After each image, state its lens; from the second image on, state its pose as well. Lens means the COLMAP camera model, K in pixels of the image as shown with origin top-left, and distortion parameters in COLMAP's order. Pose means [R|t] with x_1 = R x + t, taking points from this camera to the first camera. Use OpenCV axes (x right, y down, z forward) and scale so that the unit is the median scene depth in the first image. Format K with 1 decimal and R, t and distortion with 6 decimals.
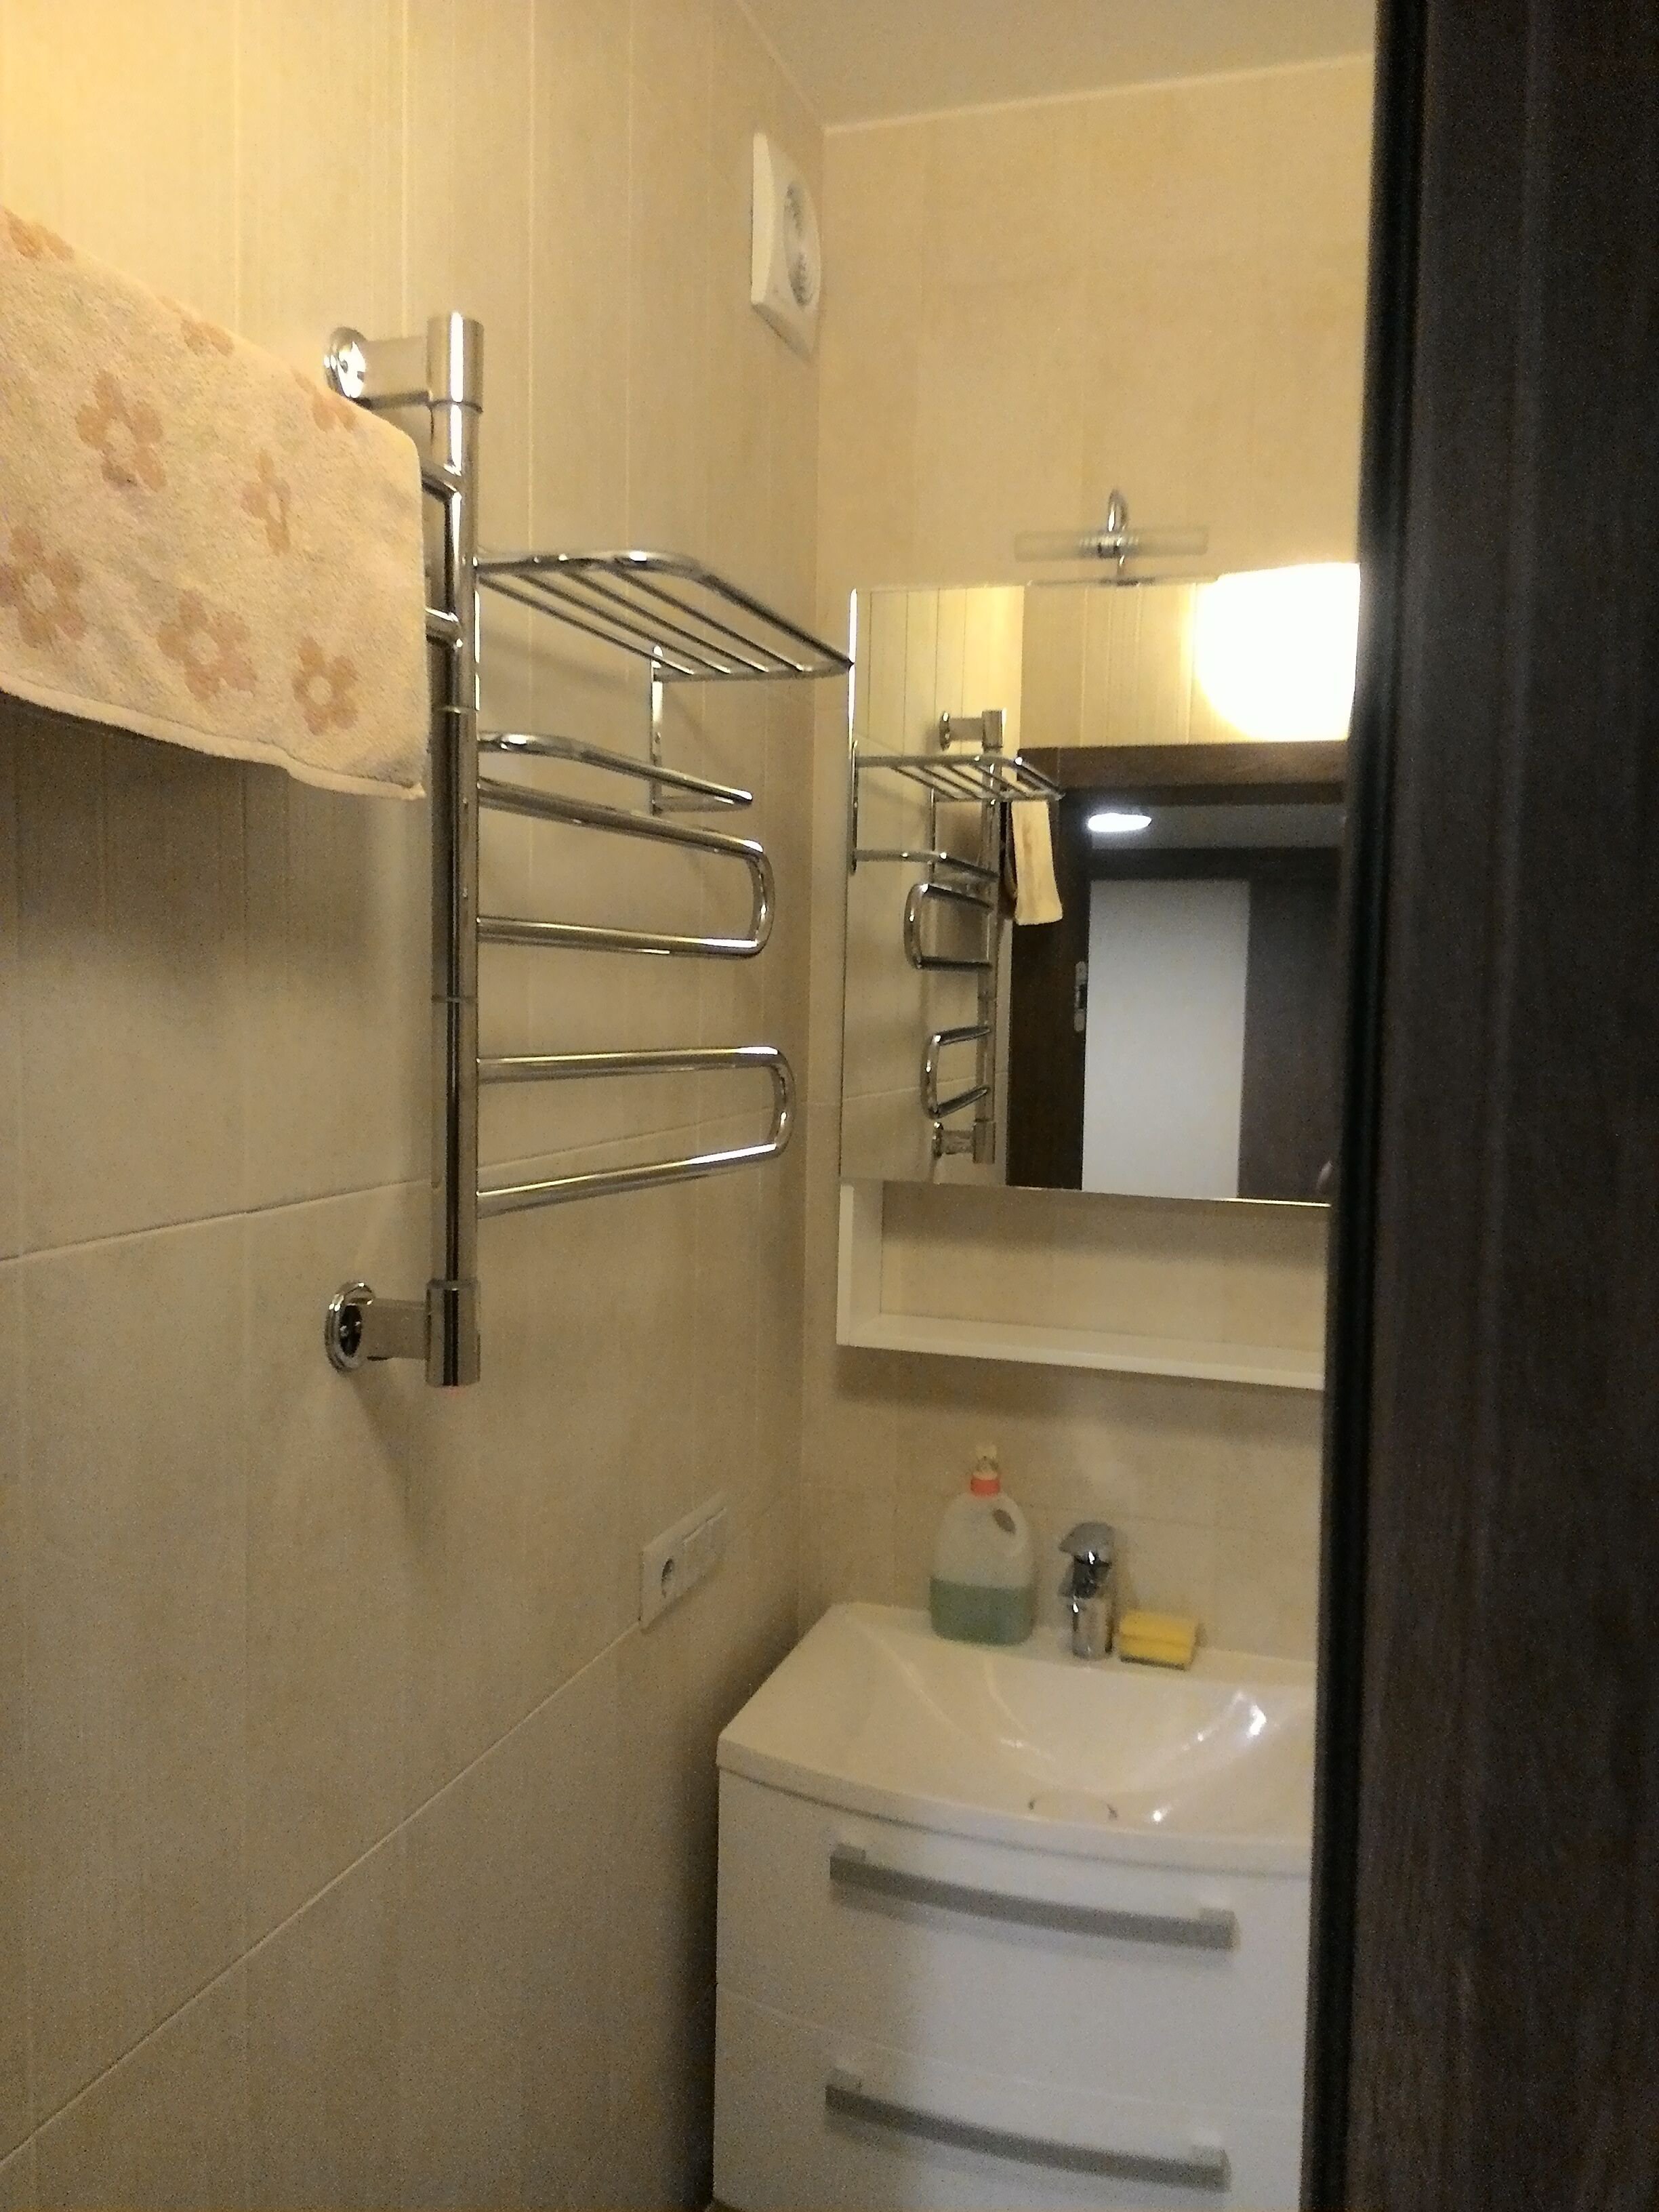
lens RADIAL K [[1742.4, 0, 829.5], [0, 1742.4, 1106.0], [0, 0, 1]] dist [0.108189, -0.168024]
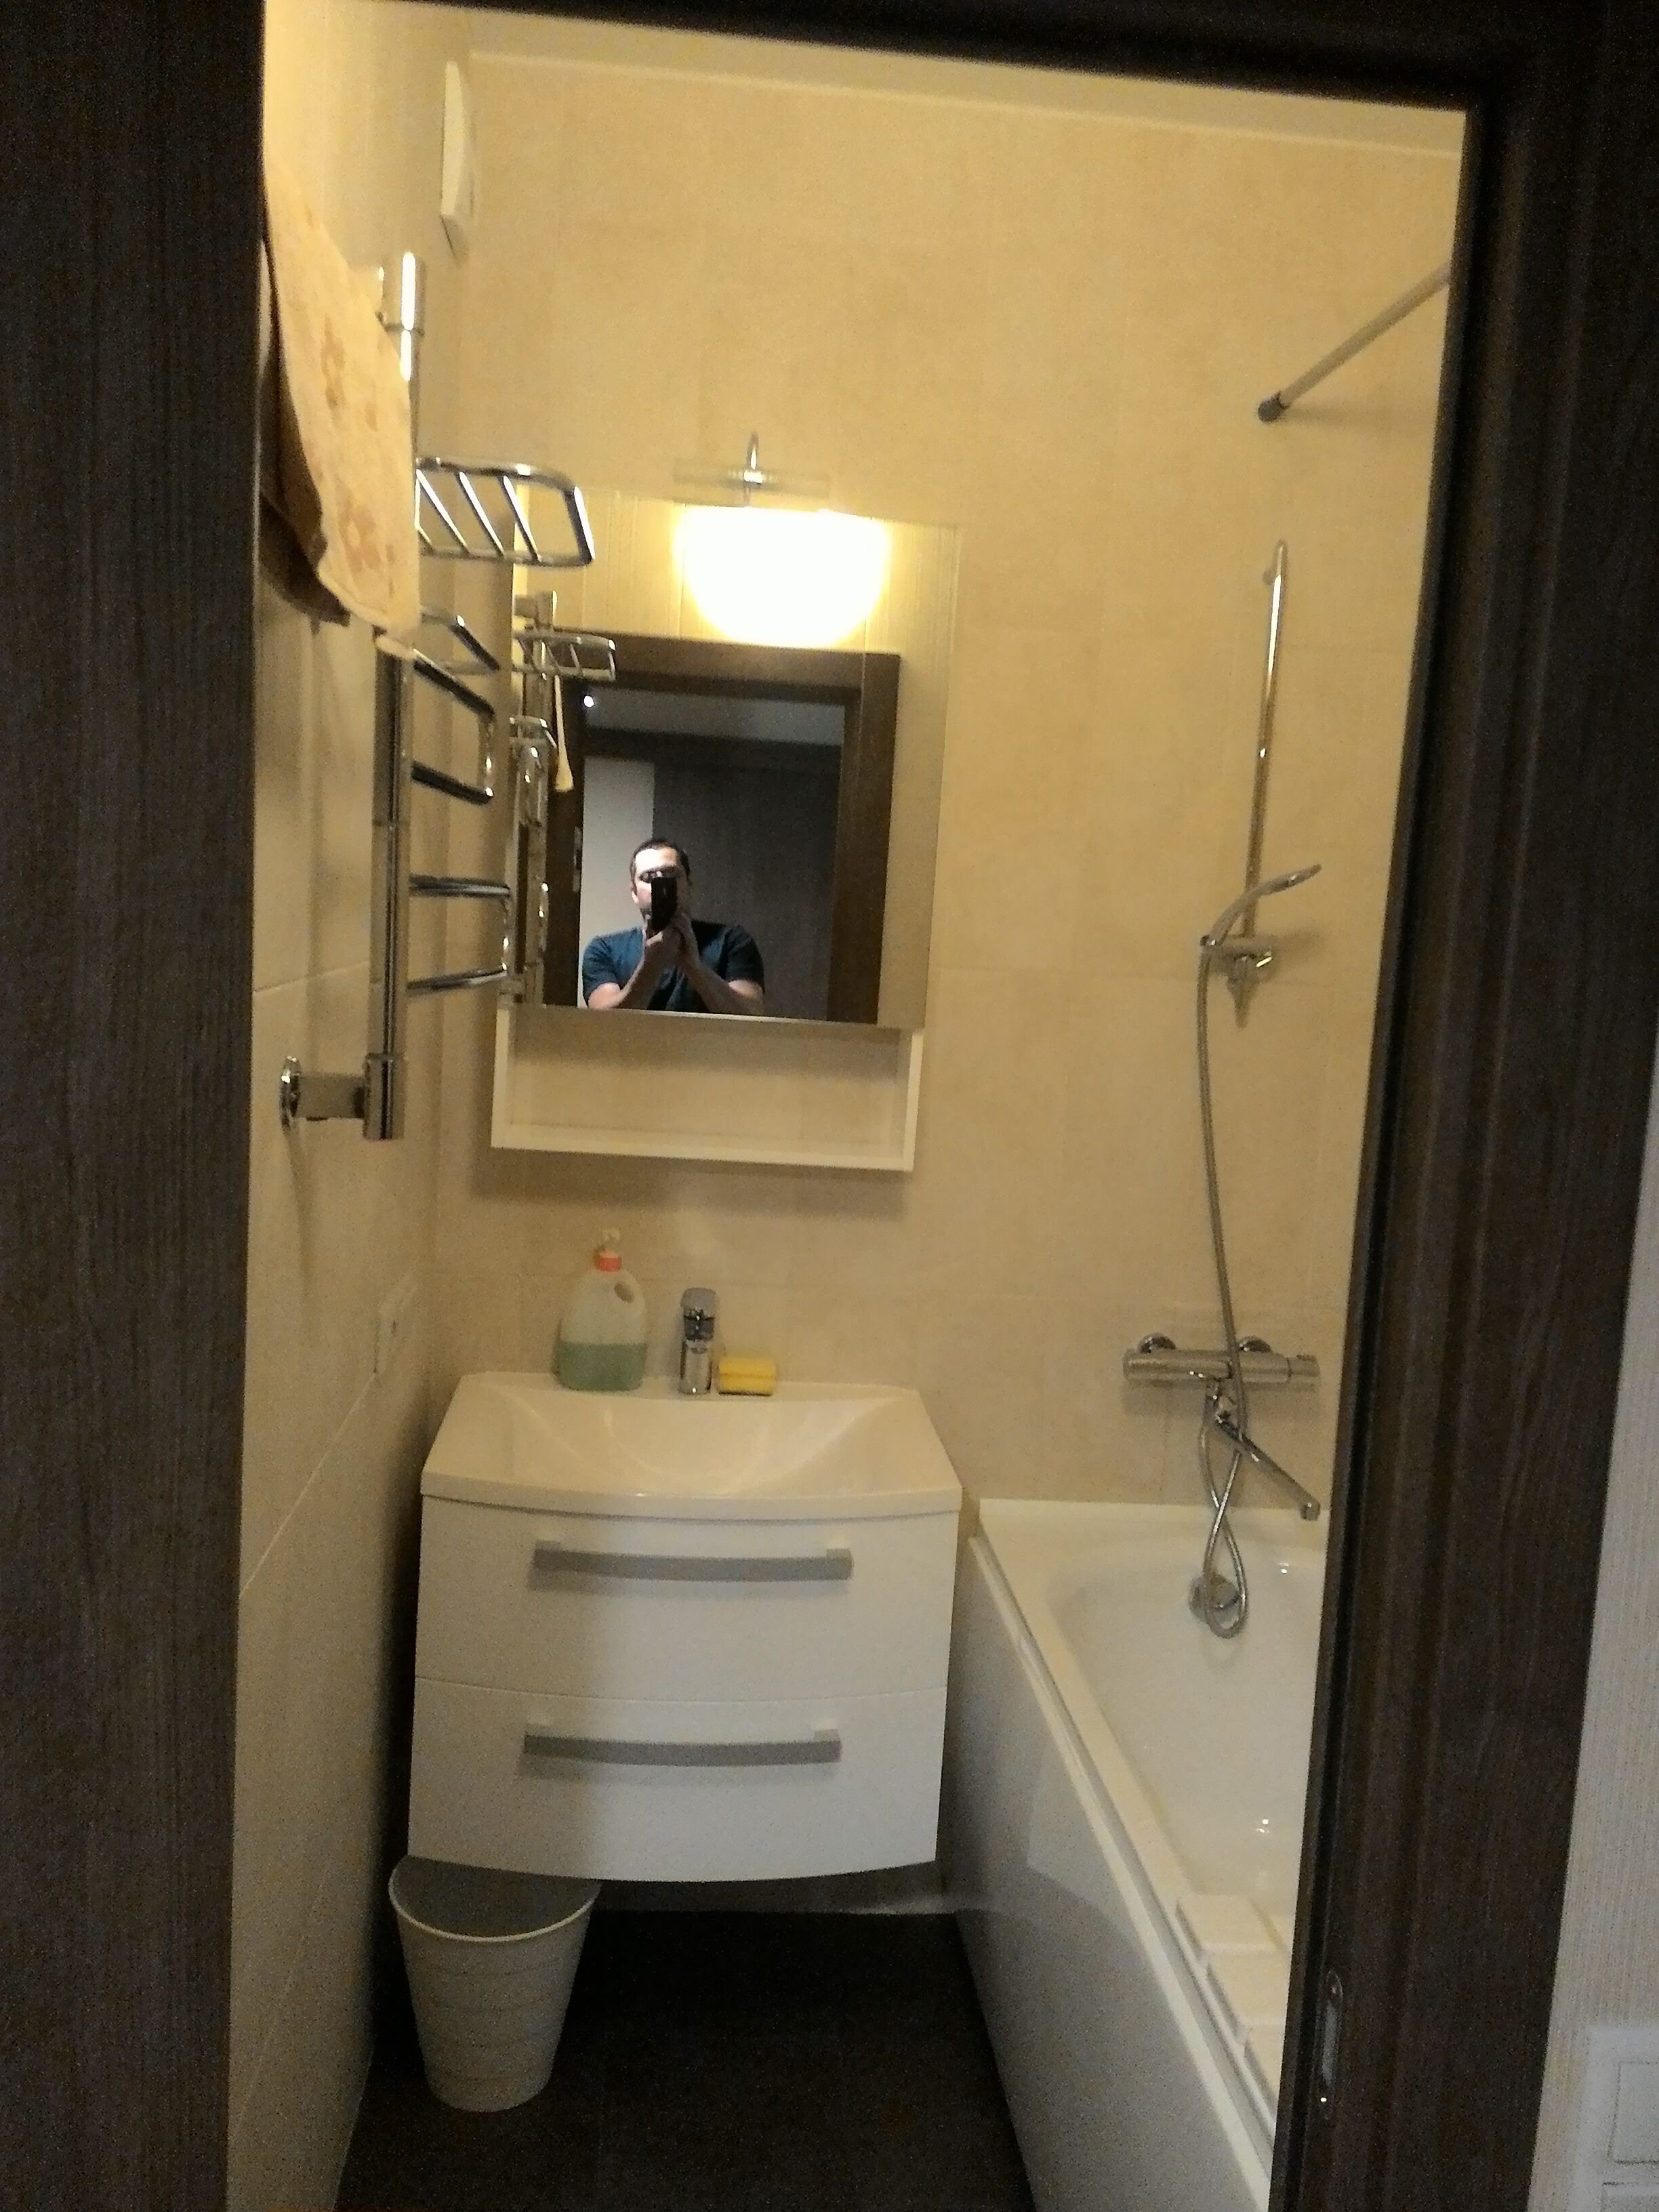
lens RADIAL K [[1718.9, 0, 806.1], [0, 1718.9, 1092.5], [0, 0, 1]] dist [0.105308, -0.155627]
pose [[0.929838, -0.001978, 0.367963, -0.225898], [-0.021865, 0.997922, 0.060617, 0.026671], [-0.367319, -0.064410, 0.927862, -0.139481]]
